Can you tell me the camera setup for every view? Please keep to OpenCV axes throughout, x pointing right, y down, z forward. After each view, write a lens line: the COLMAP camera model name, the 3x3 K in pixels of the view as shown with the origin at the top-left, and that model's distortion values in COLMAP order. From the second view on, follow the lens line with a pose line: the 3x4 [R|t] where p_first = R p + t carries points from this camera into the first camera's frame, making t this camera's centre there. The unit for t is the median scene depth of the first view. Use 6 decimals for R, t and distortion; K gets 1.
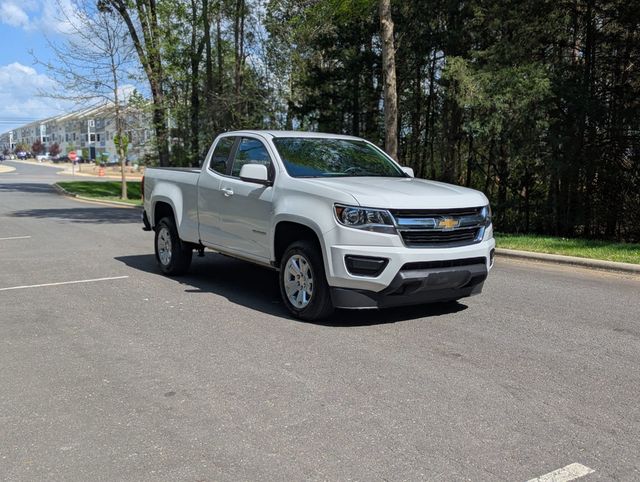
lens RADIAL K [[687.2, 0, 320.0], [0, 687.2, 241.0], [0, 0, 1]] dist [0.054069, 0.005128]
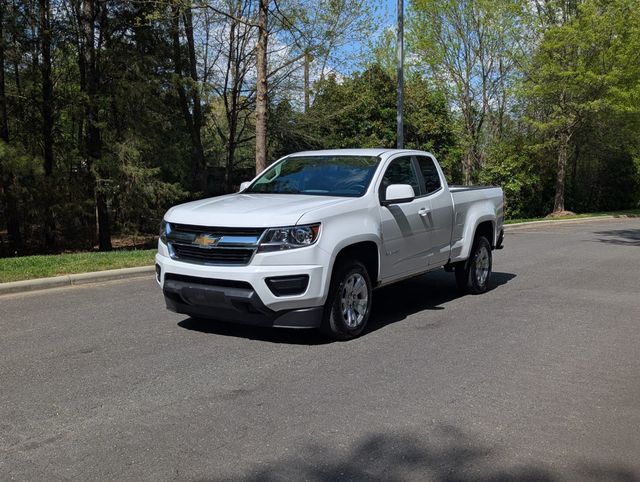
lens RADIAL K [[687.2, 0, 320.0], [0, 687.2, 241.0], [0, 0, 1]] dist [0.054069, 0.005128]
pose [[0.436537, 0.076390, -0.896437, 0.600322], [-0.097877, 0.994507, 0.037084, -0.040943], [0.894346, 0.071552, 0.441616, 0.367190]]
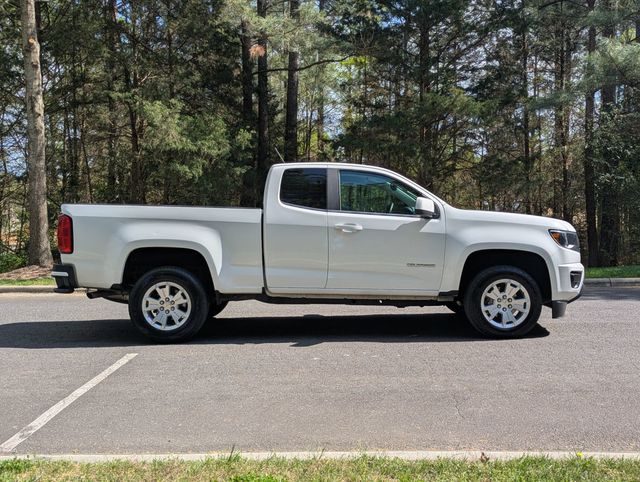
lens RADIAL K [[687.2, 0, 320.0], [0, 687.2, 241.0], [0, 0, 1]] dist [0.054069, 0.005128]
pose [[0.538186, -0.038267, 0.841957, -0.590683], [0.100808, 0.994720, -0.019227, -0.025933], [-0.836776, 0.095224, 0.539202, 0.347112]]
